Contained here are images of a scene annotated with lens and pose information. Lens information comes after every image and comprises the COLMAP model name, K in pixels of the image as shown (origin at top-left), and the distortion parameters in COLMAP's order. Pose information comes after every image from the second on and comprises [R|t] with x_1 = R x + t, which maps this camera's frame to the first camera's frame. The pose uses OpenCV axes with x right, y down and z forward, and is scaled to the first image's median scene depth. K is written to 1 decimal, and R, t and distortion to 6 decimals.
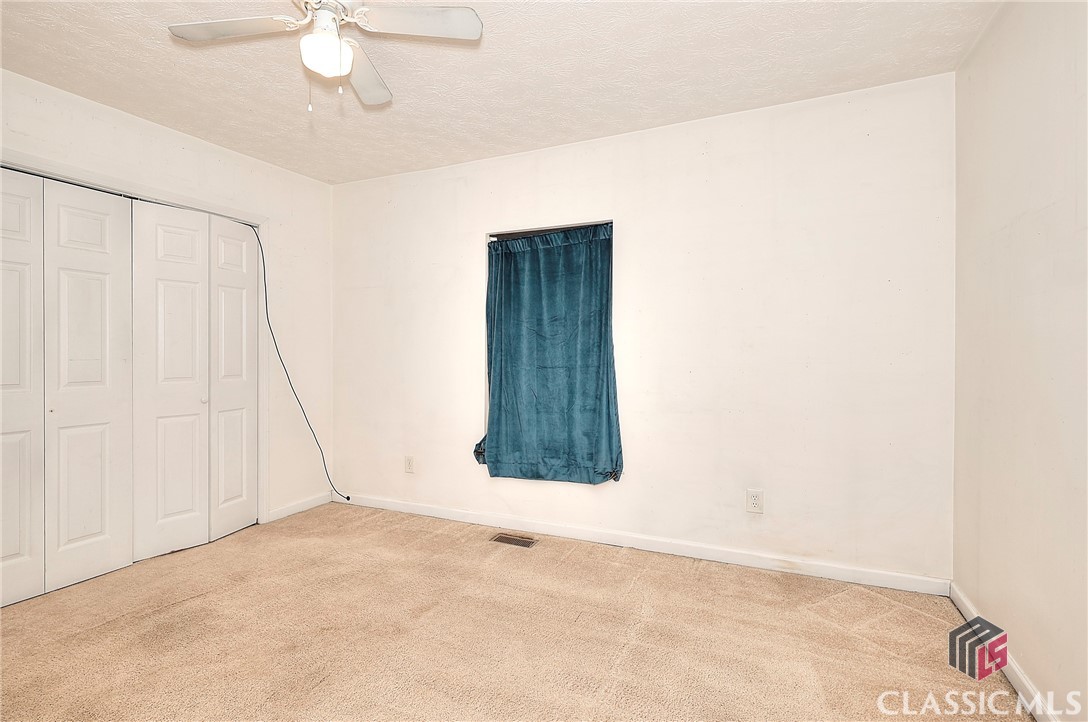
lens RADIAL K [[502.5, 0, 544.0], [0, 502.5, 361.0], [0, 0, 1]] dist [0.001960, 0.000393]
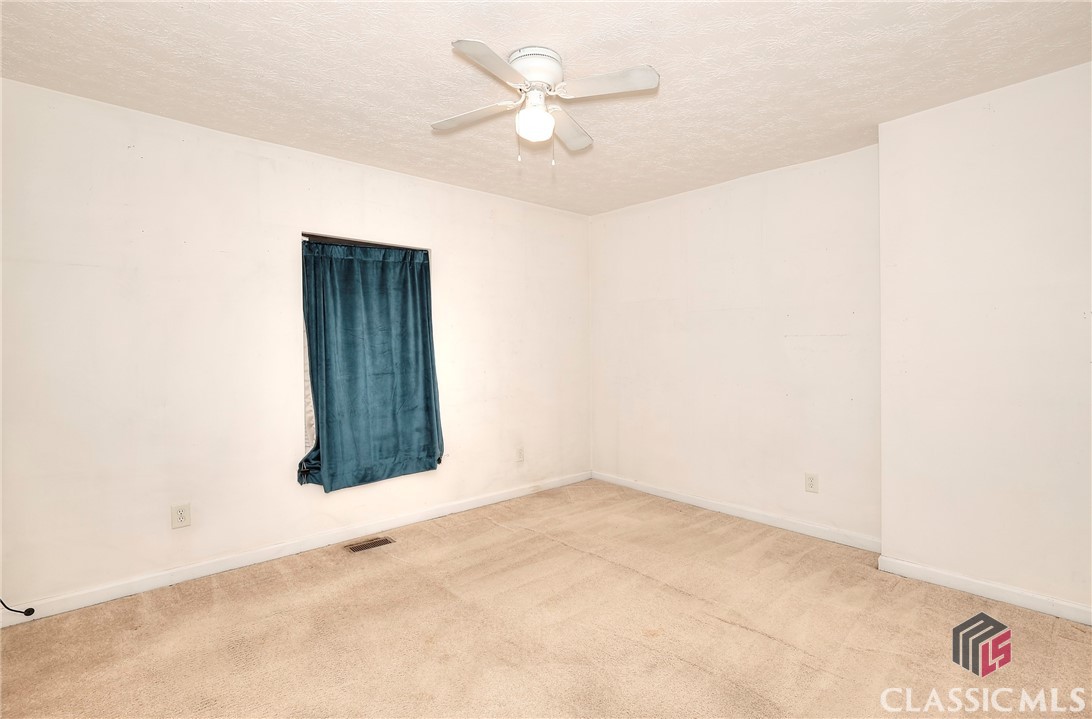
lens RADIAL K [[495.5, 0, 546.0], [0, 495.5, 359.5], [0, 0, 1]] dist [0.001424, 0.000238]
pose [[0.435224, -0.015988, 0.900180, -0.784978], [0.031915, 0.999488, 0.002322, -0.008647], [-0.899756, 0.027718, 0.435512, 0.225103]]
